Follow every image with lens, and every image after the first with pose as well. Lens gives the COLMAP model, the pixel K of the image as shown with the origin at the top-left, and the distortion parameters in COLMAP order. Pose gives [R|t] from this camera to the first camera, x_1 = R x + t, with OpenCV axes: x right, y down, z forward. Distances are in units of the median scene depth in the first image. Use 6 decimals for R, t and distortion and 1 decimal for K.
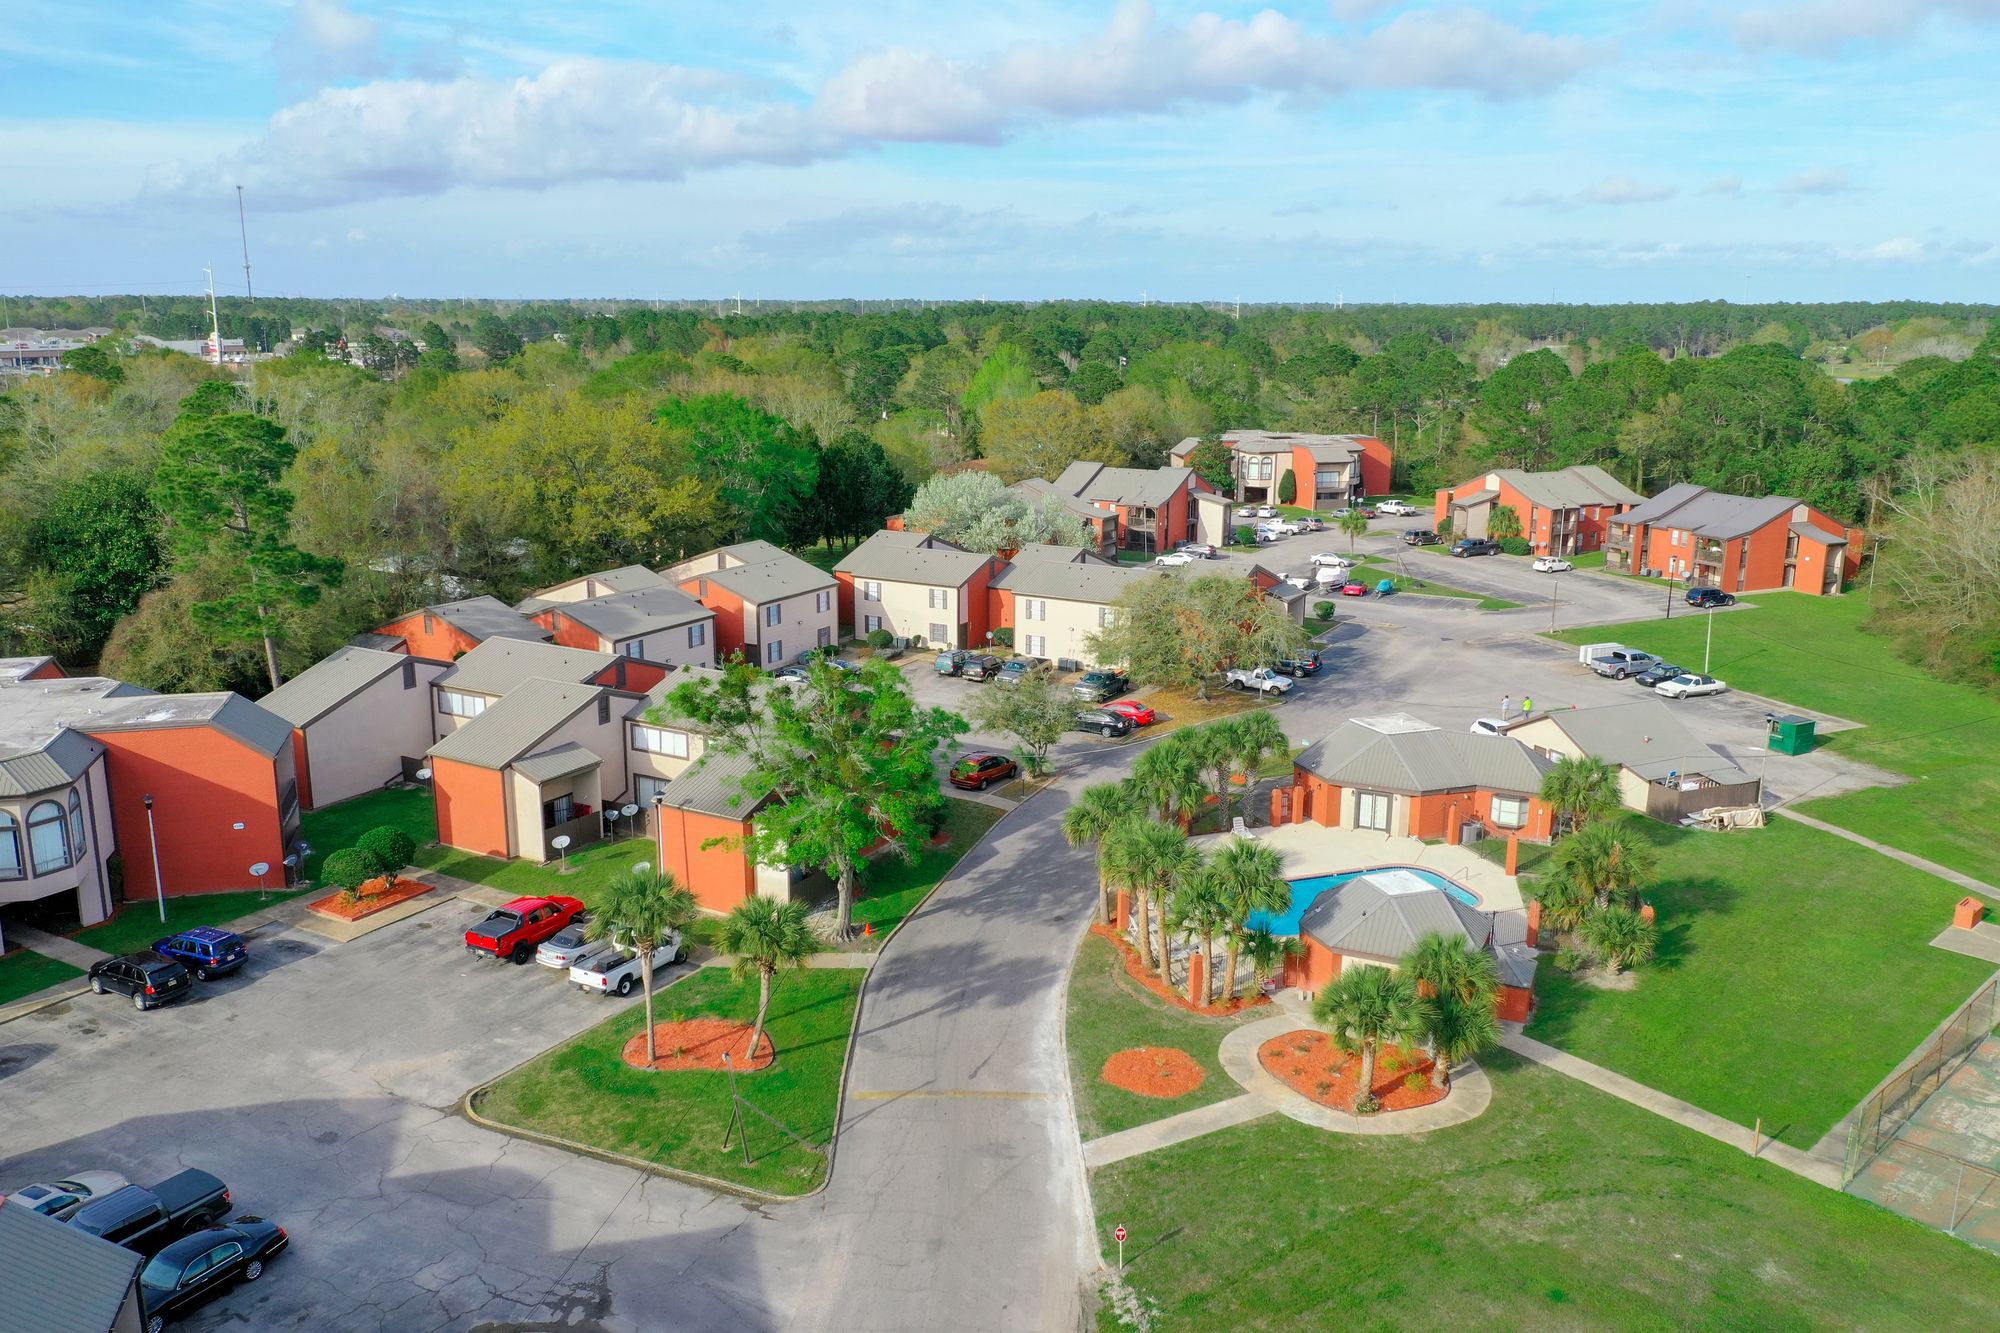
lens RADIAL K [[1565.4, 0, 994.0], [0, 1565.4, 666.8], [0, 0, 1]] dist [-0.008826, -0.000924]
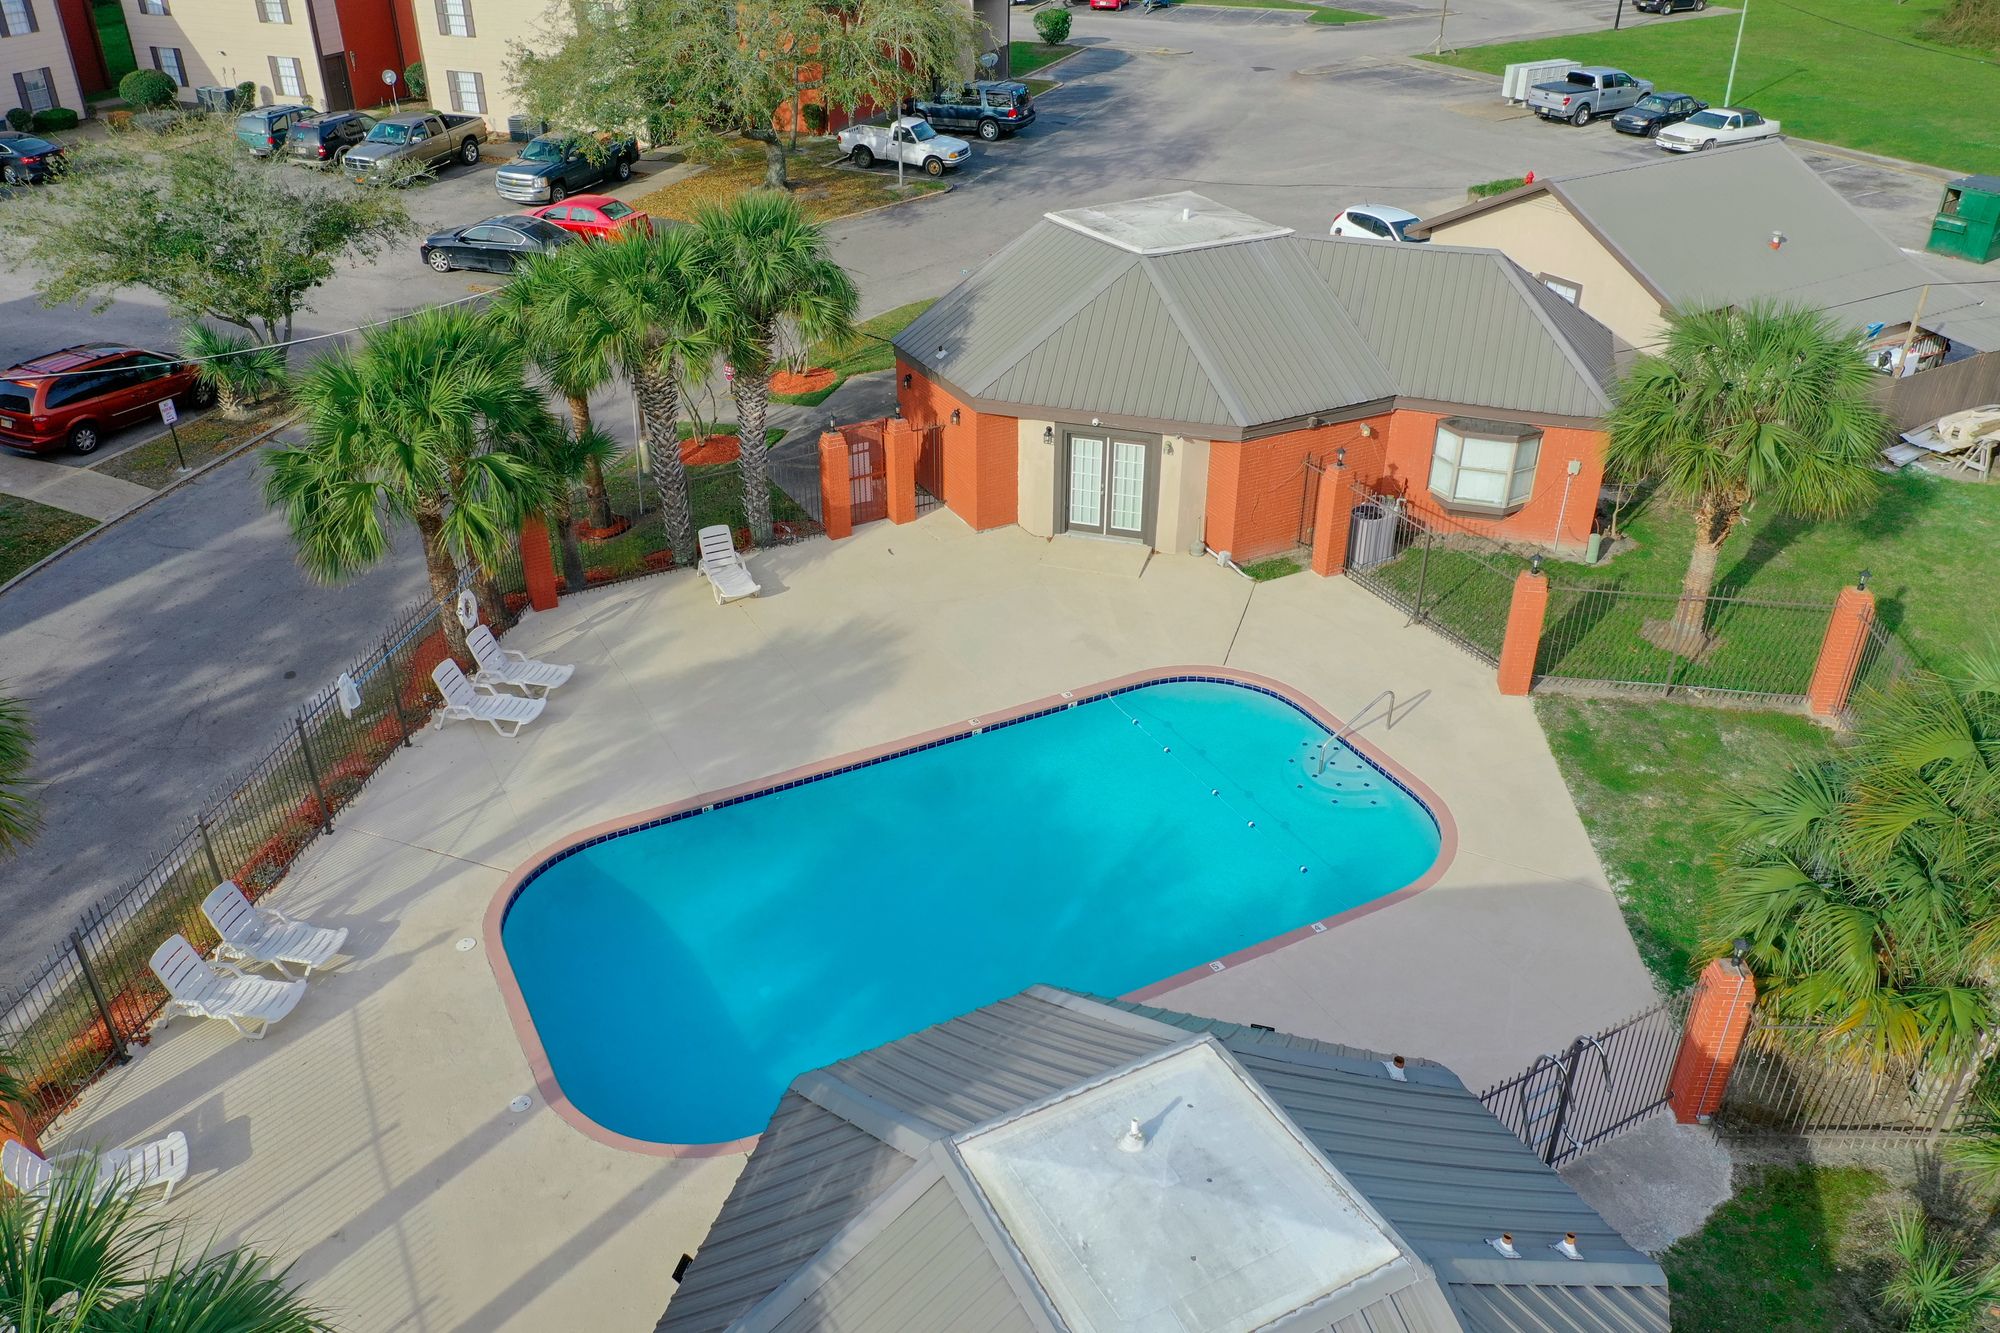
lens RADIAL K [[1565.4, 0, 998.7], [0, 1565.4, 668.9], [0, 0, 1]] dist [-0.008826, -0.000924]
pose [[0.989371, -0.074788, 0.124710, 0.135132], [0.034183, 0.953189, 0.300437, 0.020357], [-0.141341, -0.292980, 0.945614, 0.519439]]
